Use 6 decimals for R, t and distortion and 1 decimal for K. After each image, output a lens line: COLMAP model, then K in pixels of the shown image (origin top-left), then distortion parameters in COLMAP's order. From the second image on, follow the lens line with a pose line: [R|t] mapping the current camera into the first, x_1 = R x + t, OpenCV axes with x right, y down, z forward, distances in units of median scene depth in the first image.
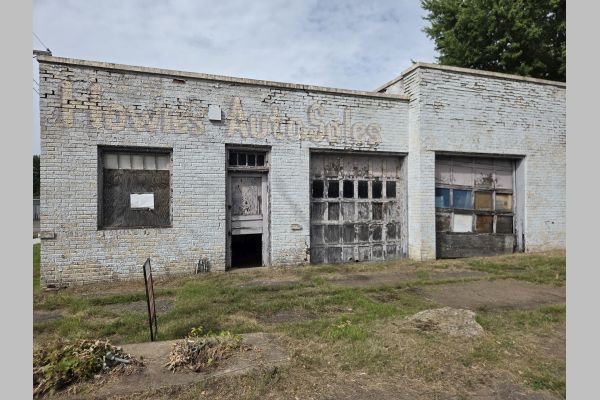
lens RADIAL K [[358.2, 0, 301.7], [0, 358.2, 200.2], [0, 0, 1]] dist [0.041824, -0.019209]
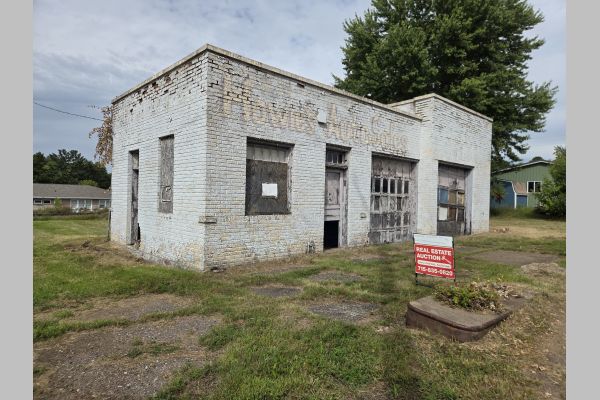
lens RADIAL K [[358.2, 0, 283.1], [0, 358.2, 199.3], [0, 0, 1]] dist [0.041824, -0.019209]
pose [[0.918965, 0.026583, 0.393441, -0.764694], [-0.034437, 0.999323, 0.012916, 0.014228], [-0.392832, -0.025418, 0.919259, -0.024011]]
